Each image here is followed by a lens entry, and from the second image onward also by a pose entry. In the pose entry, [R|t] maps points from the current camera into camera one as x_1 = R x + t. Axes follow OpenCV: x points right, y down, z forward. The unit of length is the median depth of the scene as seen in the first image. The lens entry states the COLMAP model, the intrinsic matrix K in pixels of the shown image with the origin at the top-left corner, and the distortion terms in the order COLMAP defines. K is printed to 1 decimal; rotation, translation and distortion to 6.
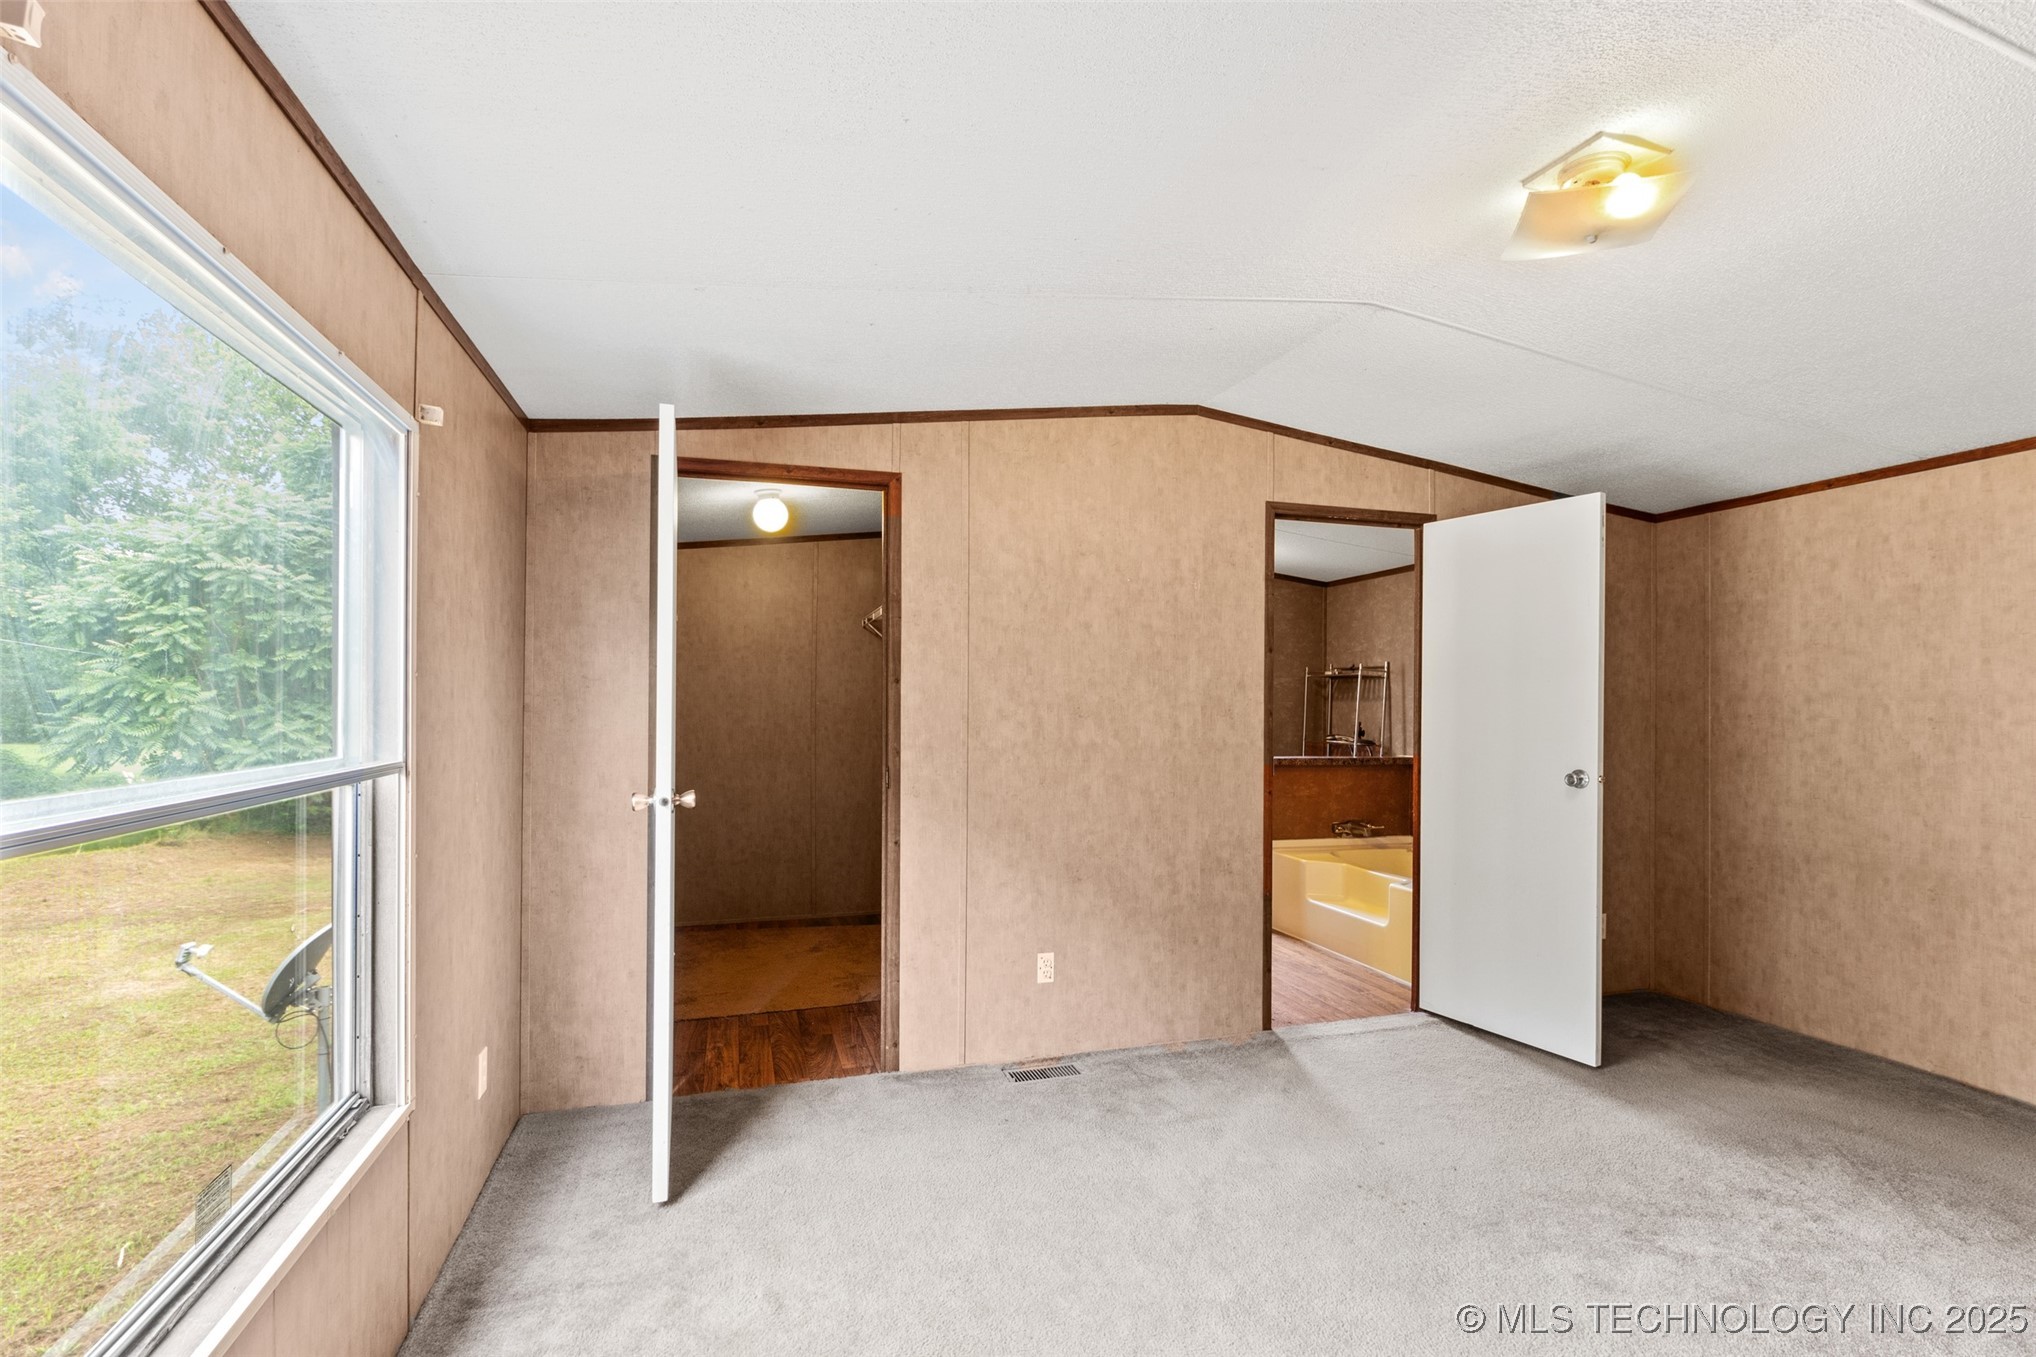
lens RADIAL K [[940.2, 0, 1038.4], [0, 940.2, 698.3], [0, 0, 1]] dist [0.000144, 0.001312]
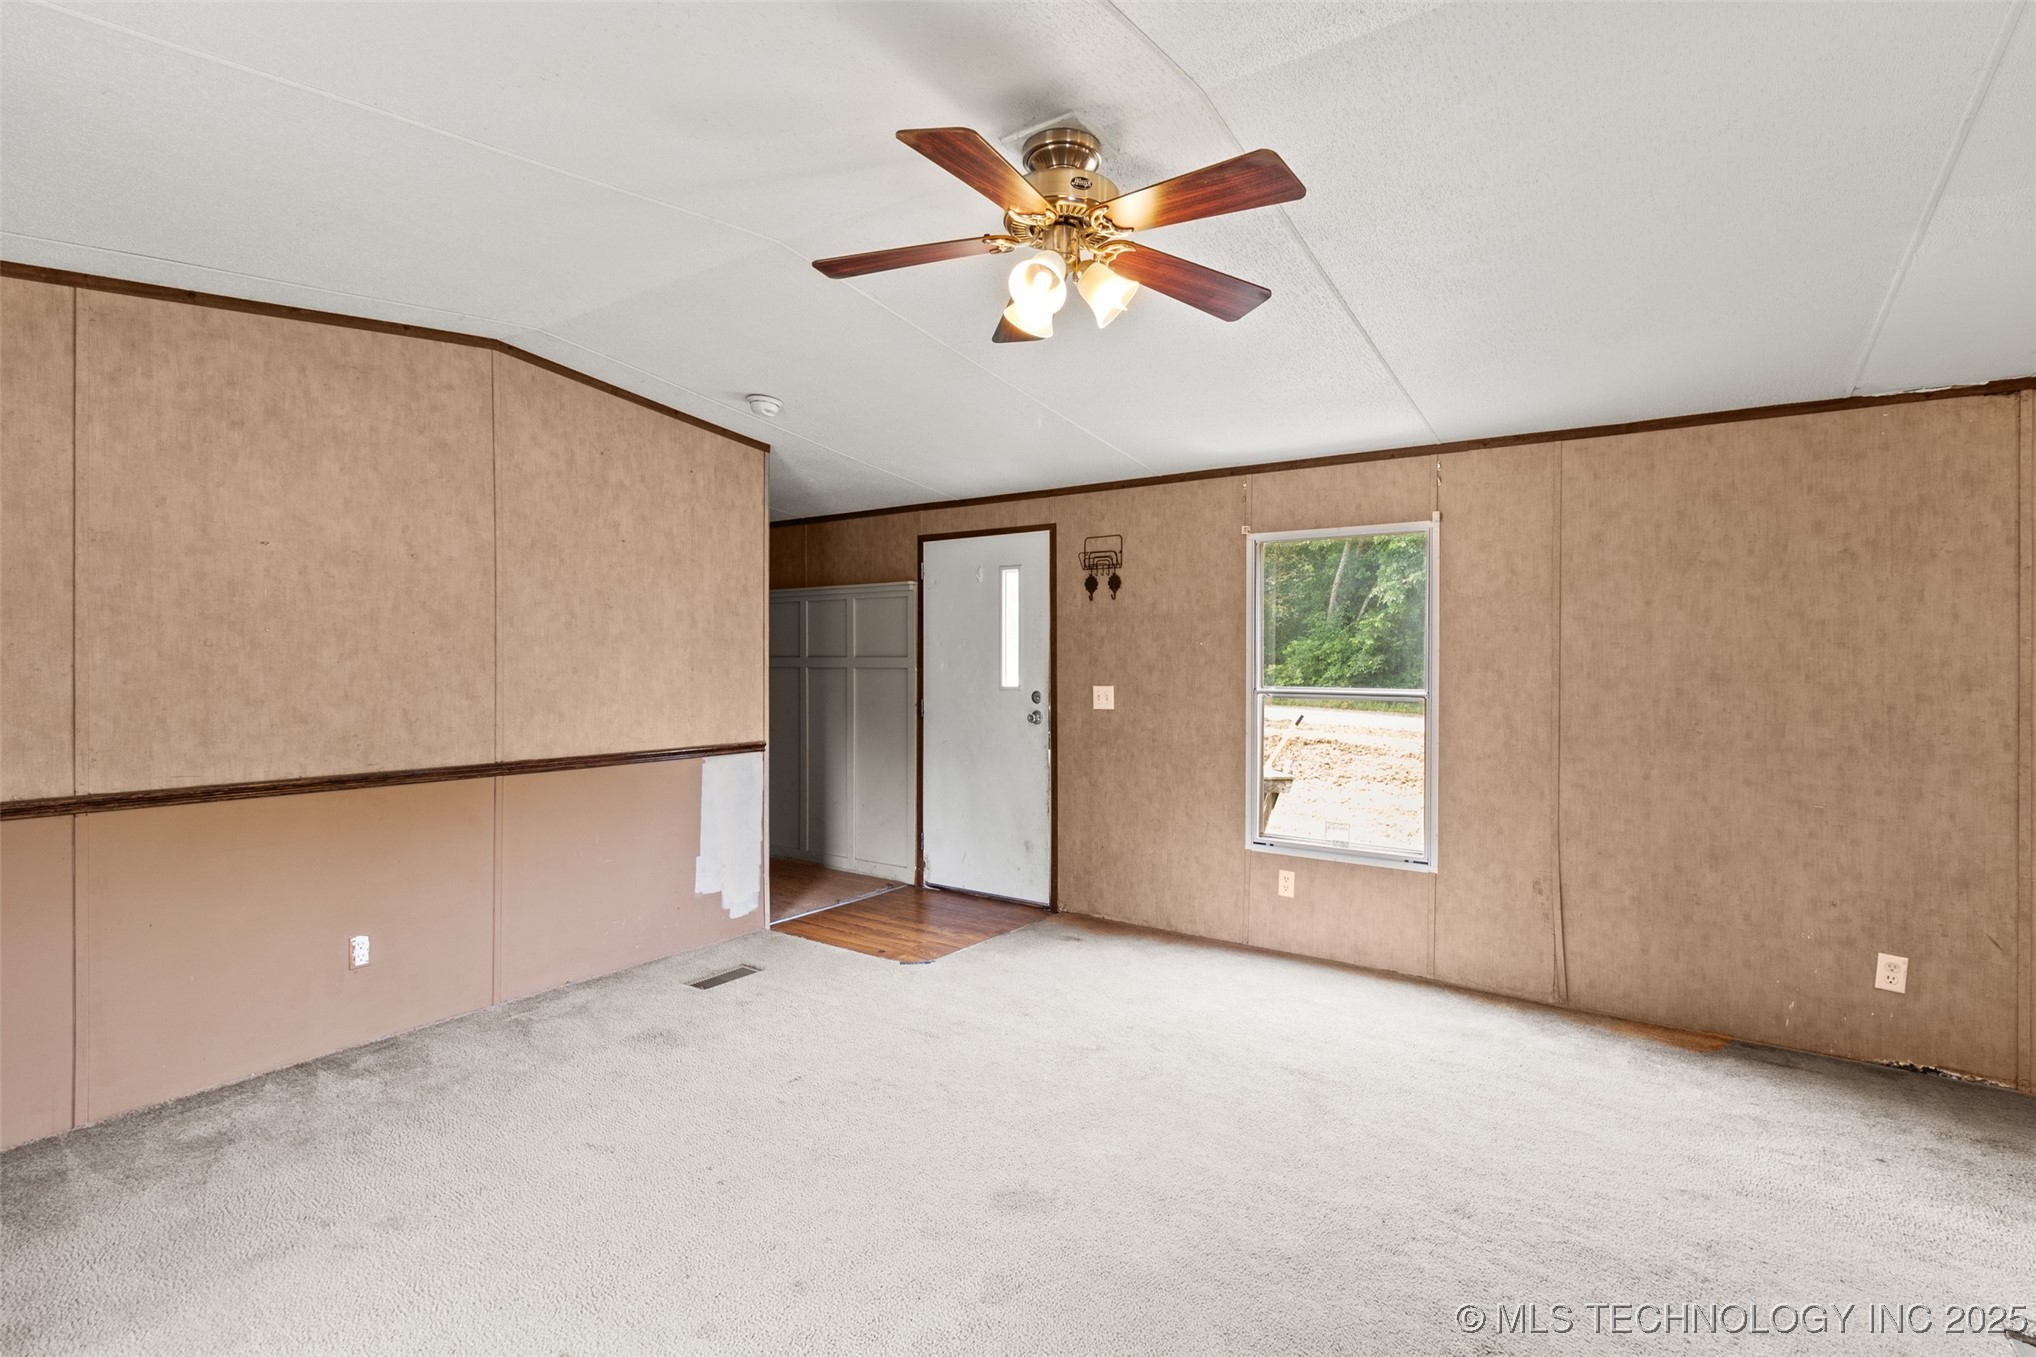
lens RADIAL K [[940.2, 0, 1016.1], [0, 940.2, 663.2], [0, 0, 1]] dist [0.000144, 0.001312]
pose [[0.801429, -0.005646, 0.598064, -0.228634], [-0.000834, 0.999944, 0.010557, 0.243057], [-0.598090, -0.008959, 0.801379, -0.154598]]
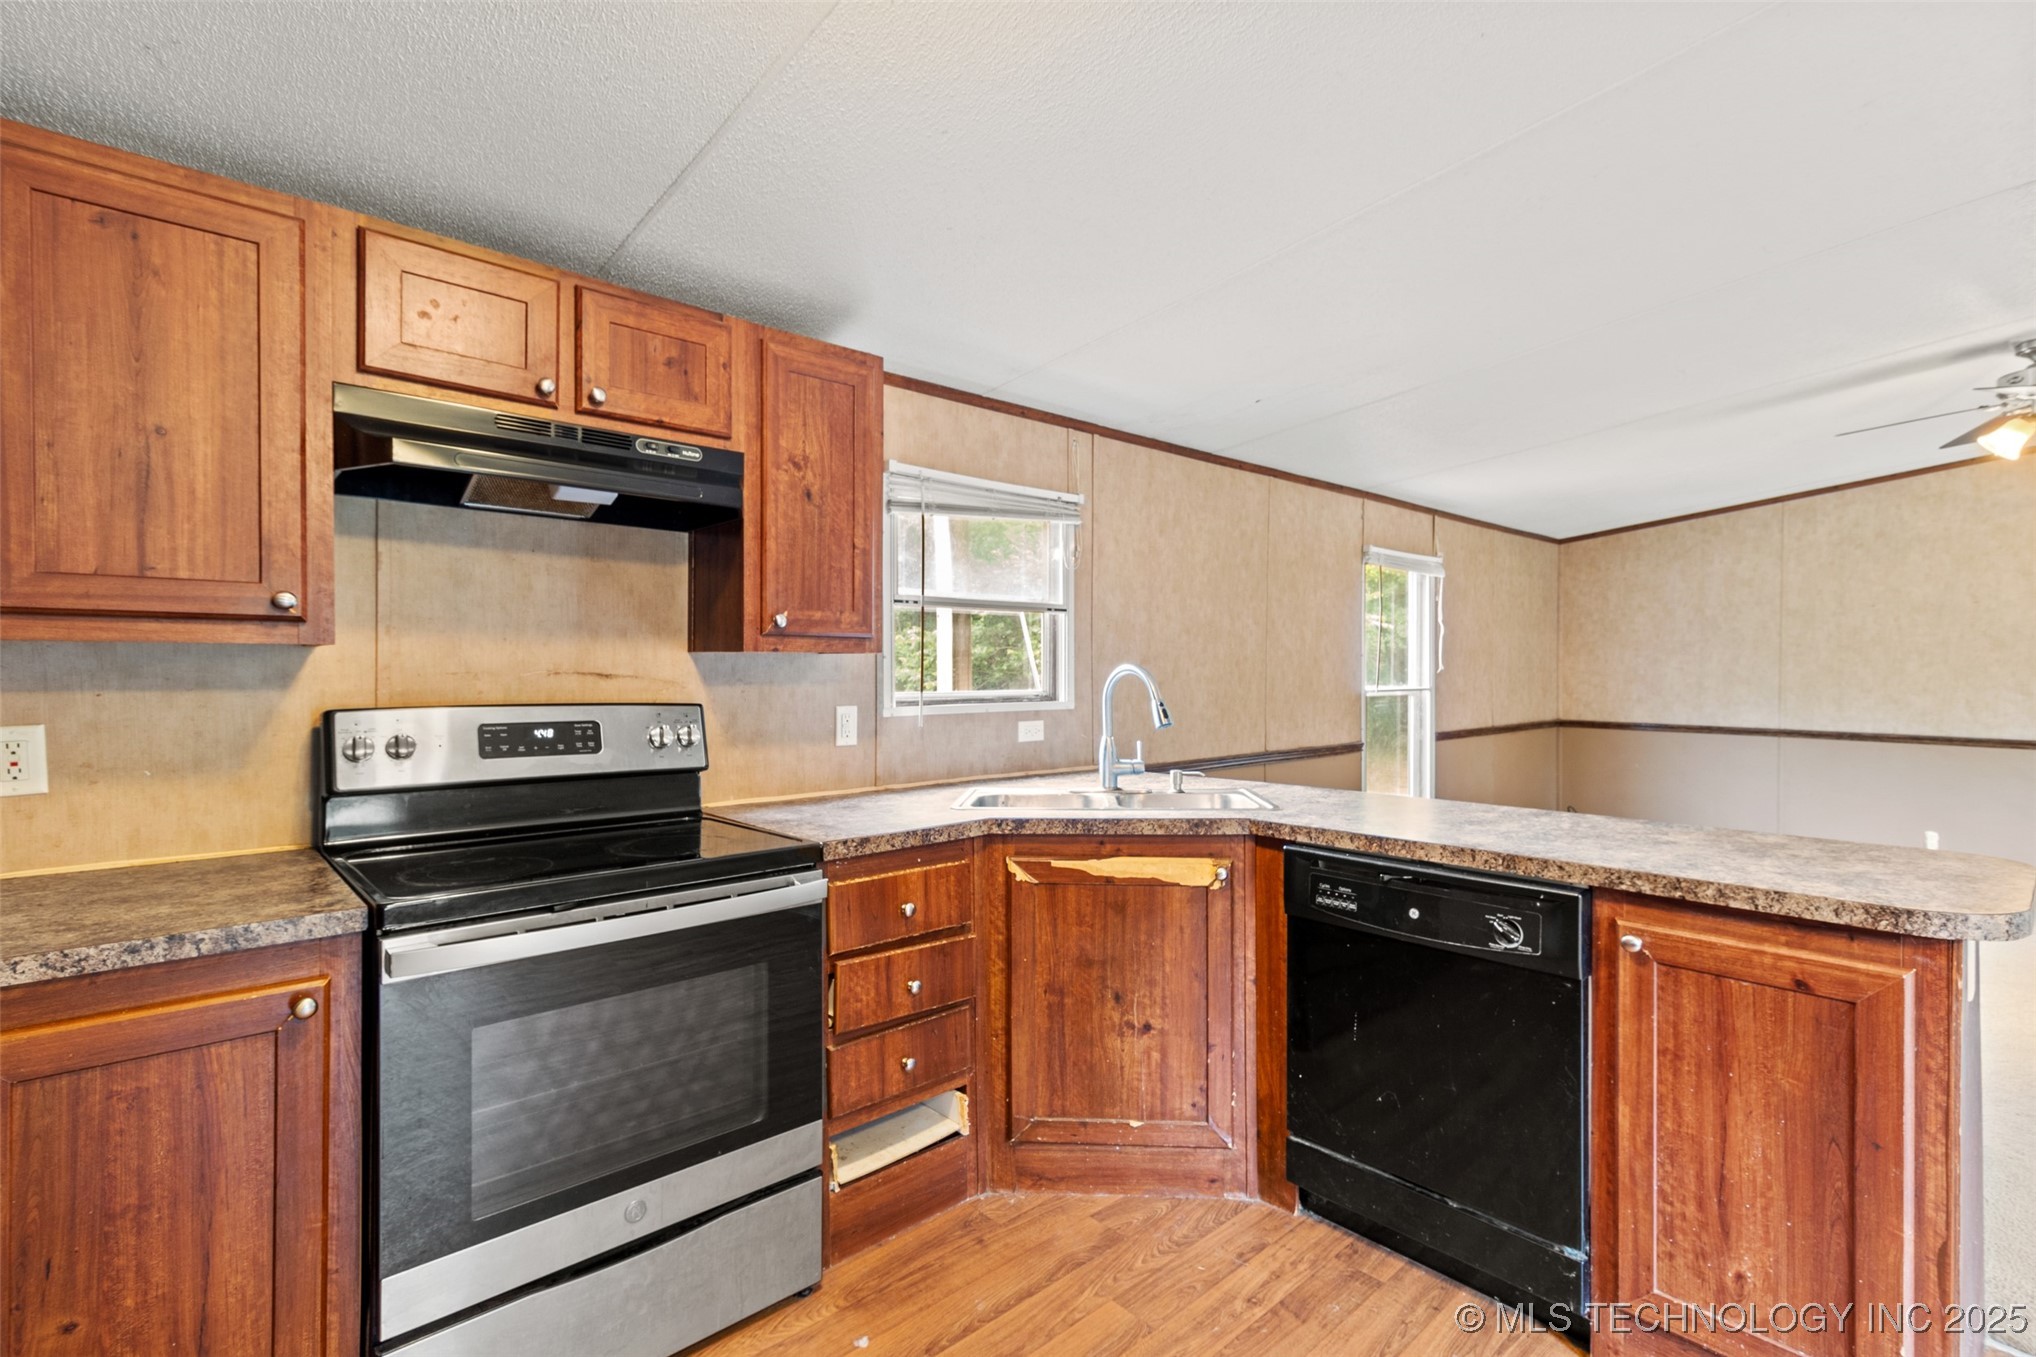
lens RADIAL K [[940.2, 0, 1021.1], [0, 940.2, 676.9], [0, 0, 1]] dist [0.000144, 0.001312]
pose [[0.414982, 0.004519, -0.909818, 0.554608], [0.004221, 0.999967, 0.006892, 0.246988], [0.909820, -0.006701, 0.414949, -1.004990]]
